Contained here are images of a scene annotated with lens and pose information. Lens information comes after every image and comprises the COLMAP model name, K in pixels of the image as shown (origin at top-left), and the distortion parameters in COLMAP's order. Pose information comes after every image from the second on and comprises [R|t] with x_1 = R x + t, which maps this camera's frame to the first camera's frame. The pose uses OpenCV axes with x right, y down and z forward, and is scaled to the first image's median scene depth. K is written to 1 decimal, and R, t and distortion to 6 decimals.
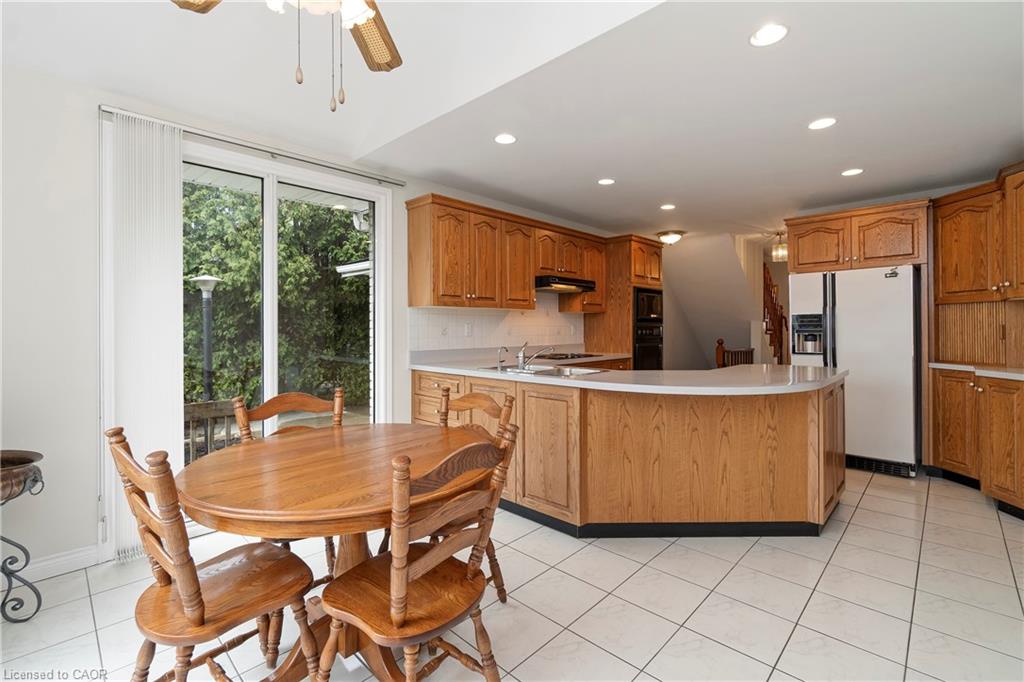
lens RADIAL K [[450.5, 0, 512.5], [0, 450.5, 332.1], [0, 0, 1]] dist [-0.003292, 0.000901]
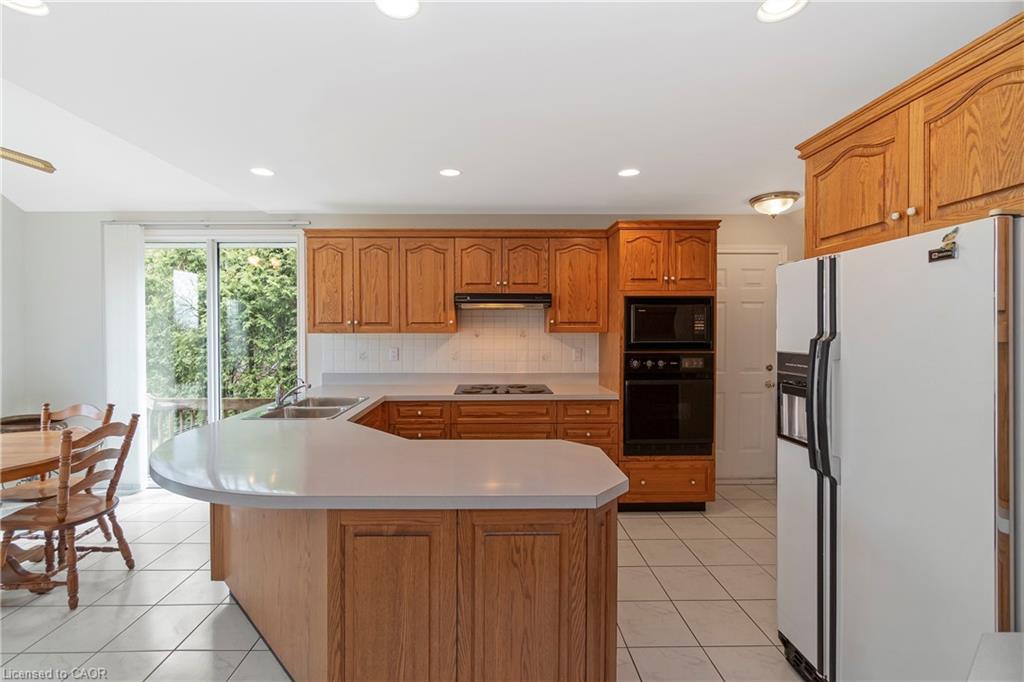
lens RADIAL K [[450.5, 0, 502.8], [0, 450.5, 336.2], [0, 0, 1]] dist [-0.003292, 0.000901]
pose [[0.709197, 0.015549, -0.704839, 0.778978], [-0.009188, 0.999876, 0.012812, -0.059884], [0.704950, -0.002610, 0.709252, 0.482720]]
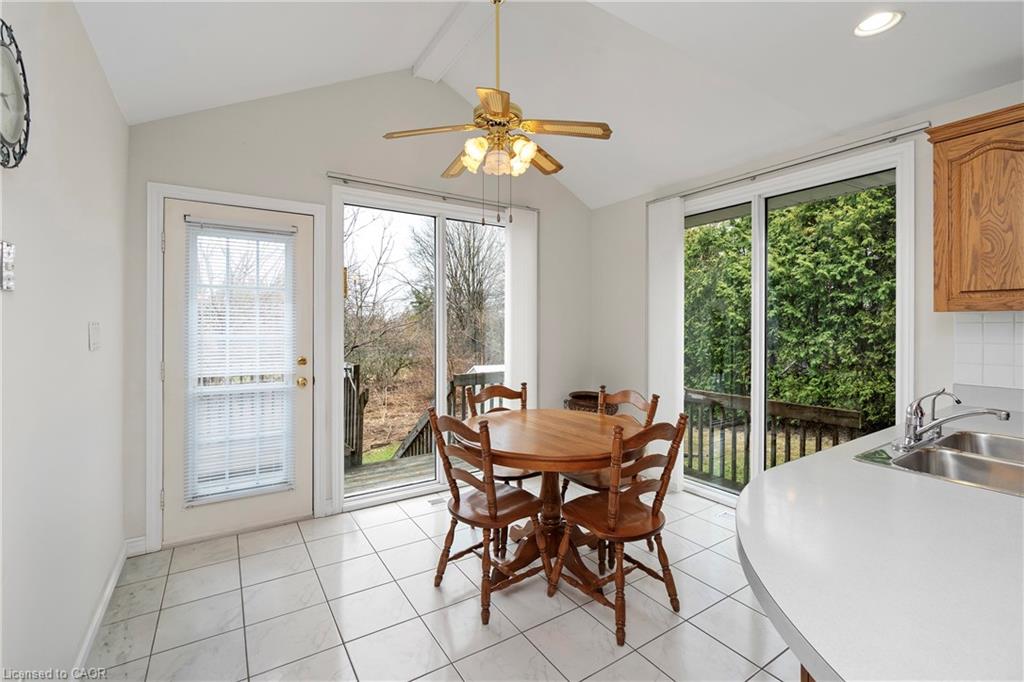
lens RADIAL K [[450.5, 0, 507.3], [0, 450.5, 324.1], [0, 0, 1]] dist [-0.003292, 0.000901]
pose [[-0.221072, 0.005467, -0.975242, 0.464784], [-0.008737, 0.999933, 0.007586, -0.036143], [0.975218, 0.010198, -0.221009, 0.487207]]
